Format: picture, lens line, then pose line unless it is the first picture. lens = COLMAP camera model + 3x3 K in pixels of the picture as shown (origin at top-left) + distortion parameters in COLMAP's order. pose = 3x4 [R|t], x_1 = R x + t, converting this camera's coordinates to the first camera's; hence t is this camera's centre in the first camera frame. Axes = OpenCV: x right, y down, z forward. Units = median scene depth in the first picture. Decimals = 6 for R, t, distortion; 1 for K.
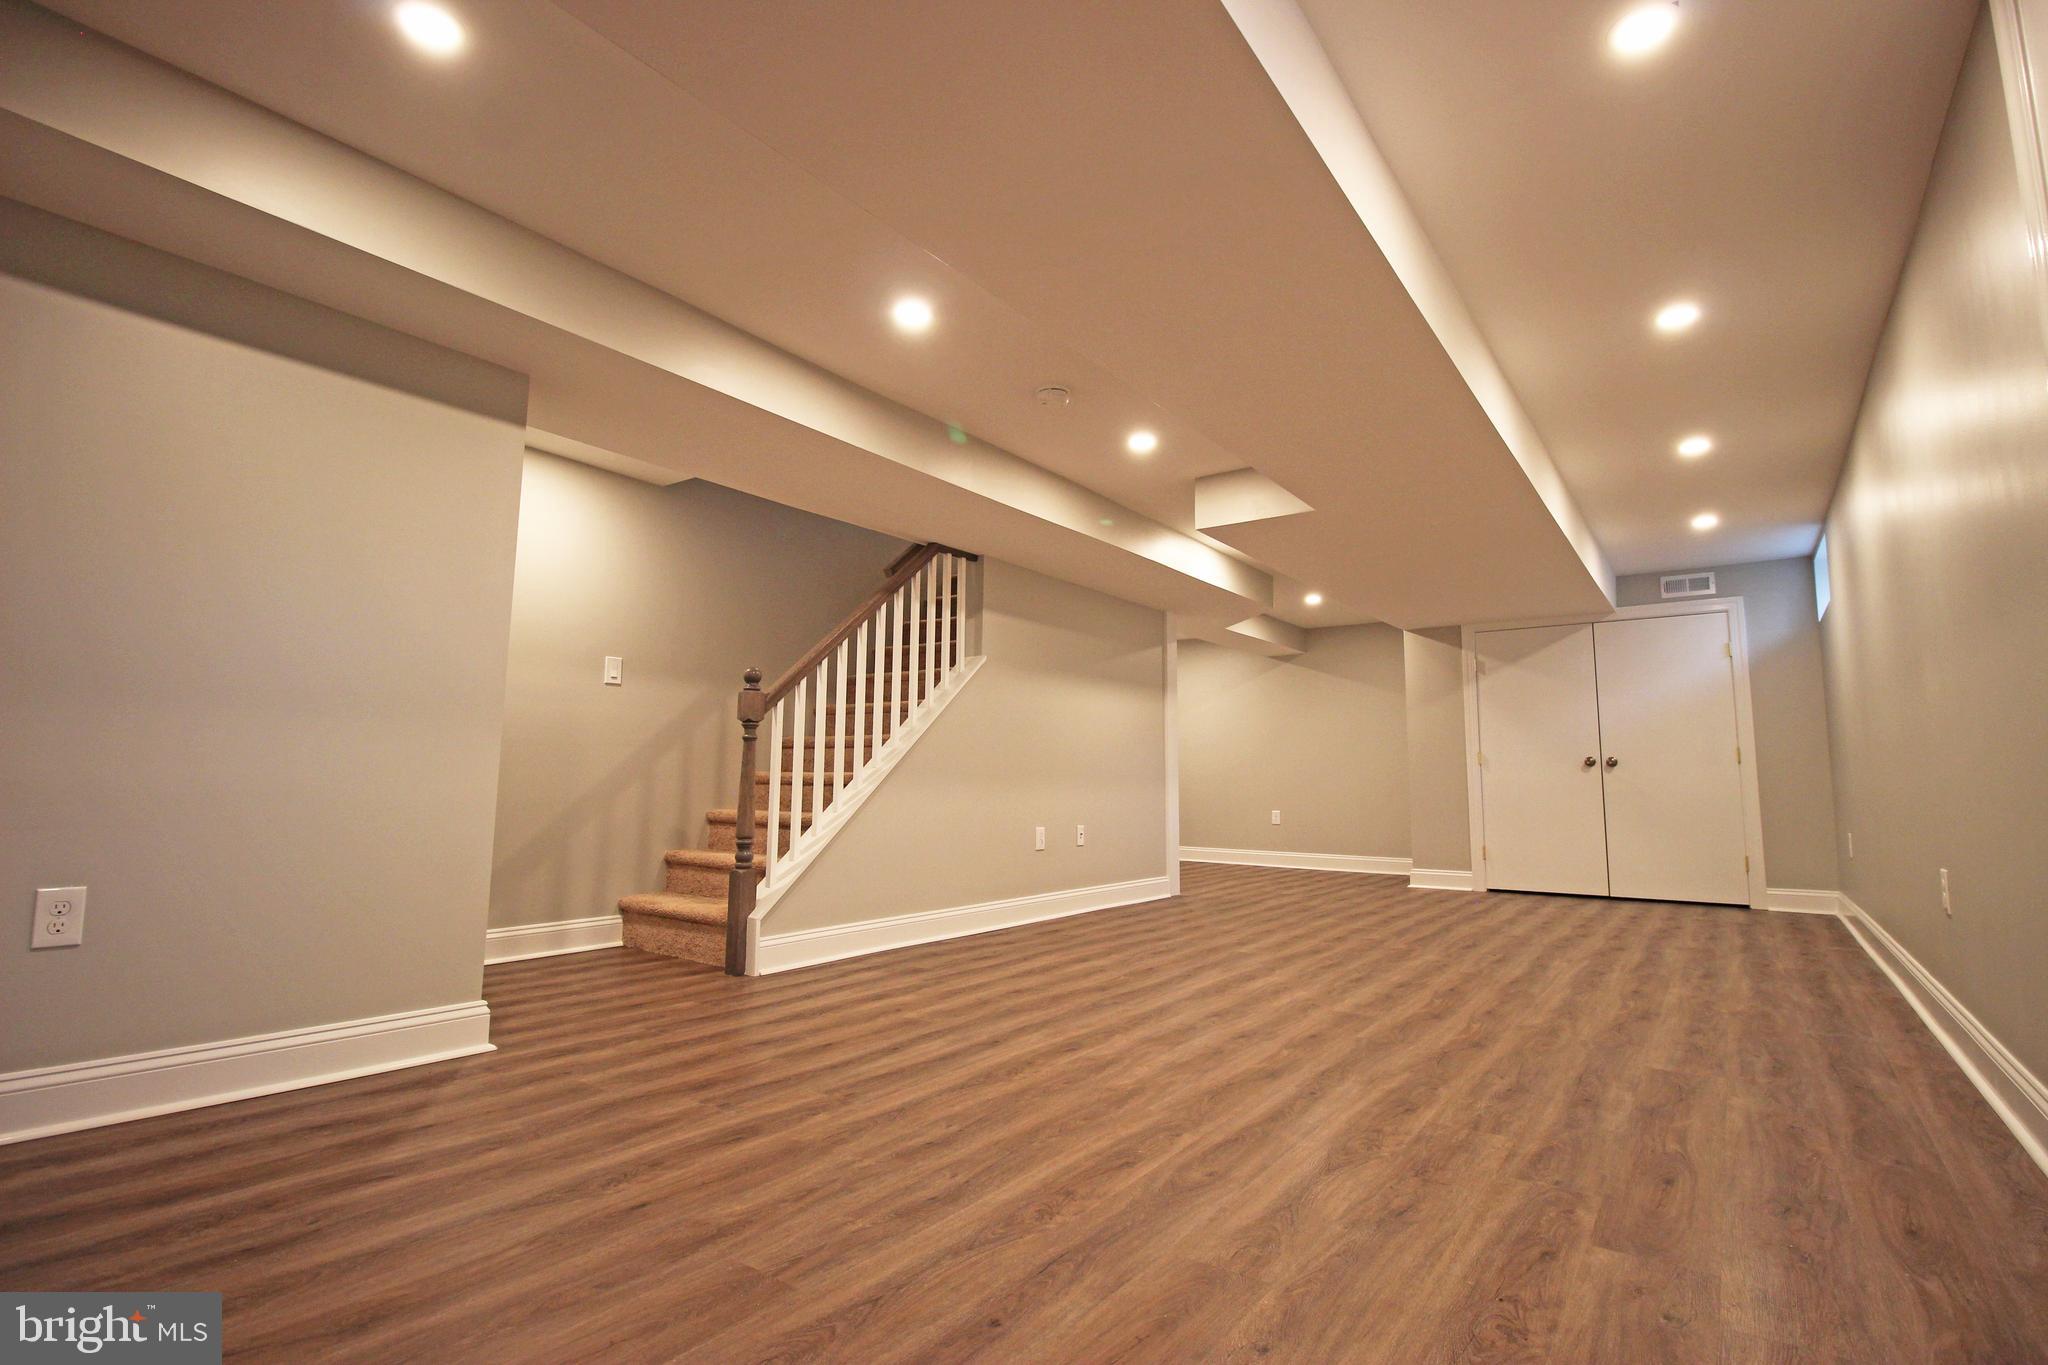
lens RADIAL K [[940.1, 0, 1057.5], [0, 940.1, 675.9], [0, 0, 1]] dist [0.006064, -0.016162]
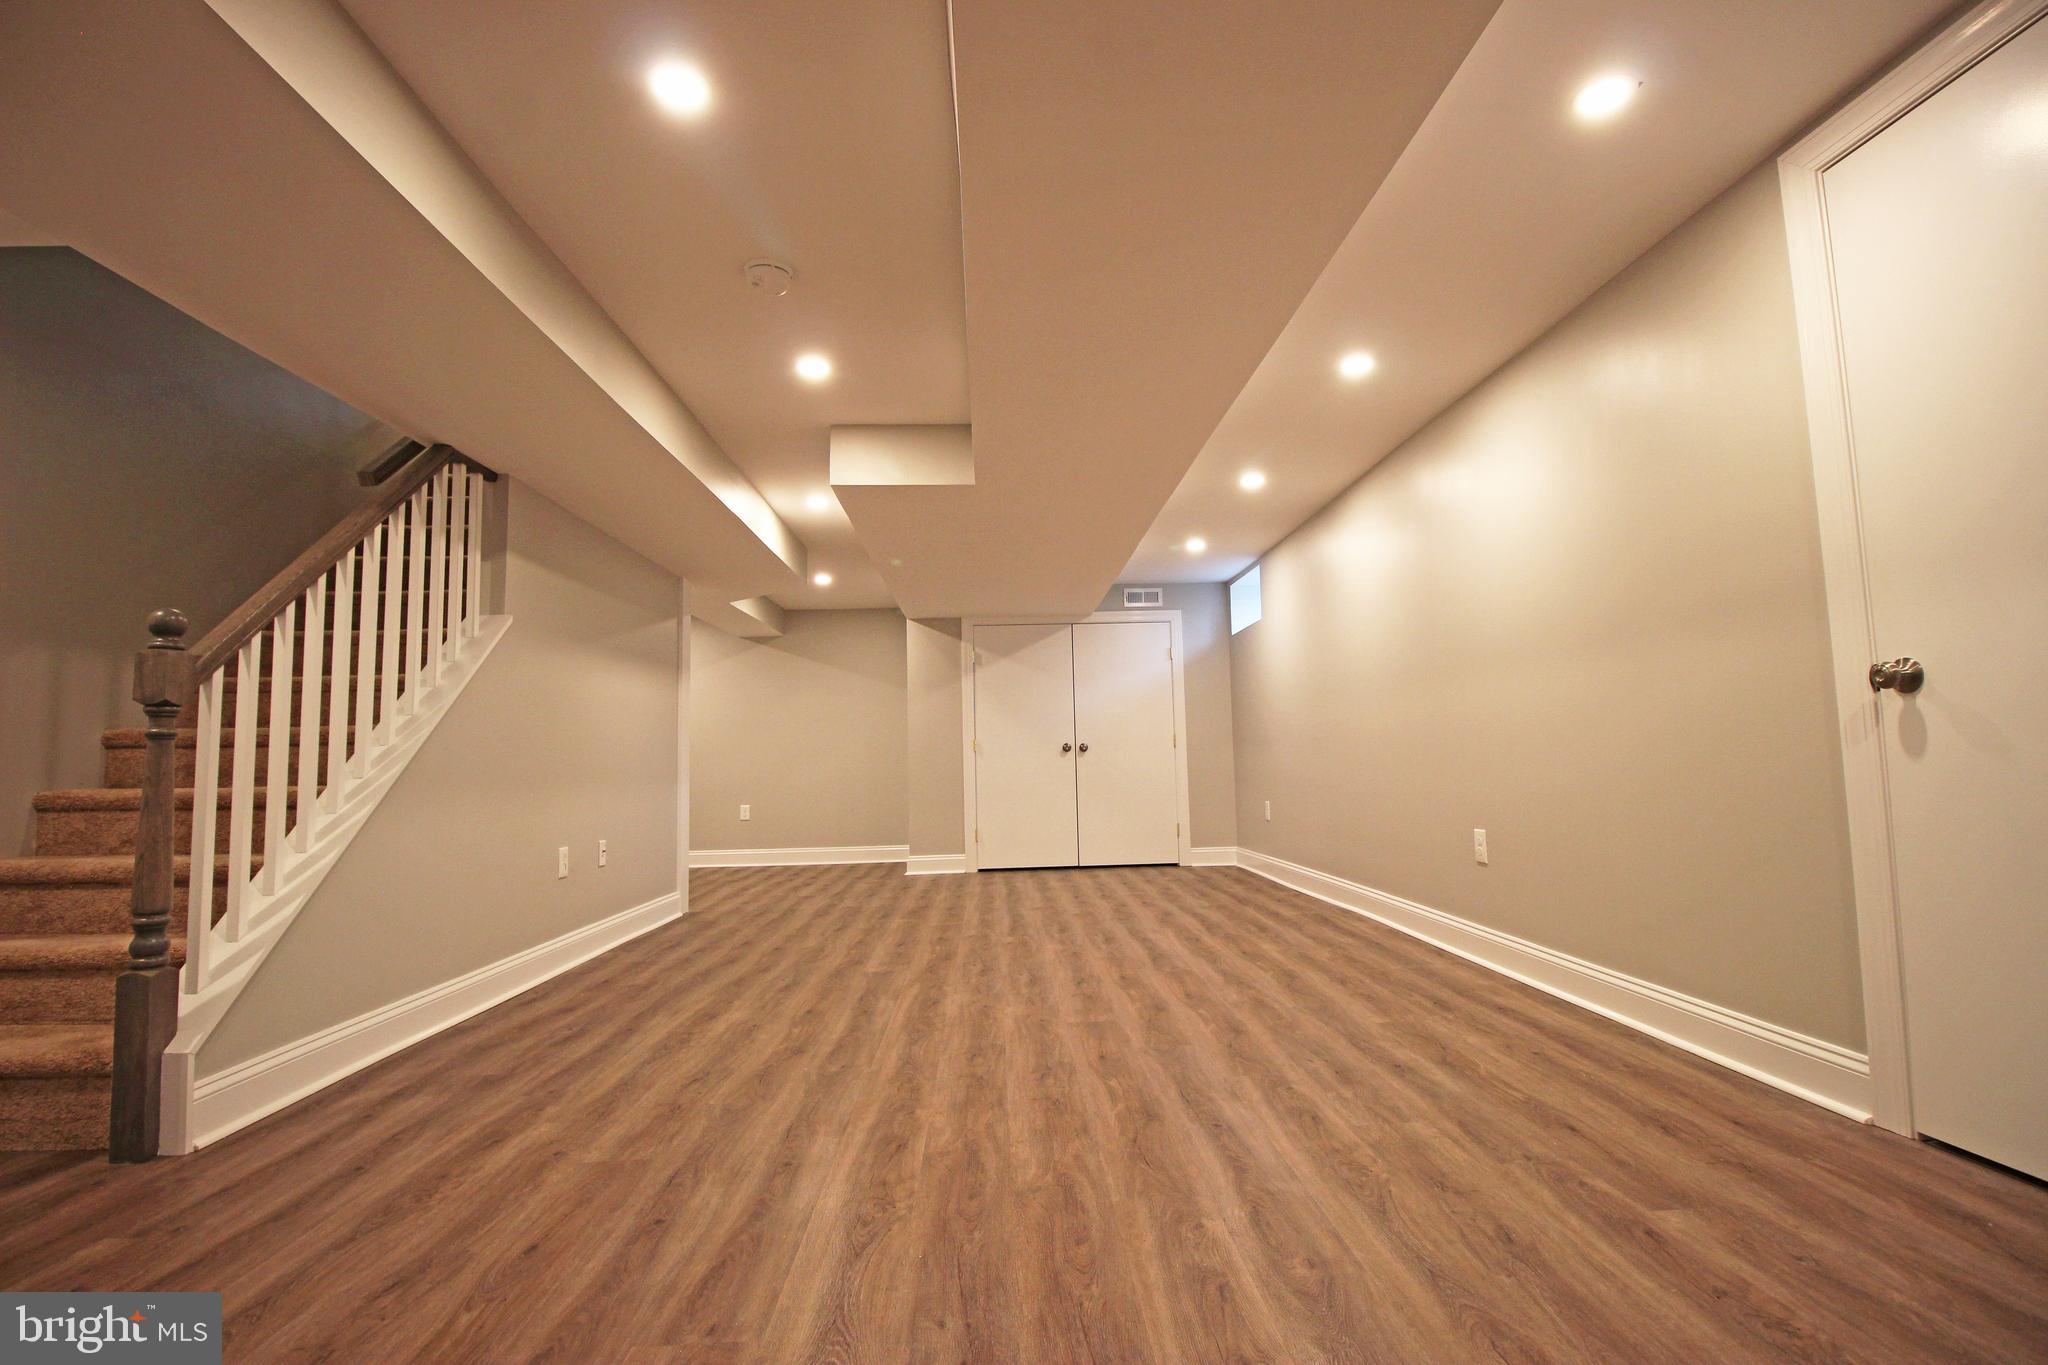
lens RADIAL K [[940.1, 0, 1057.5], [0, 940.1, 675.9], [0, 0, 1]] dist [0.006064, -0.016162]
pose [[0.785070, 0.030971, 0.618632, -0.231328], [-0.040663, 0.999172, 0.001580, 0.007794], [-0.618070, -0.026395, 0.785679, 0.213331]]
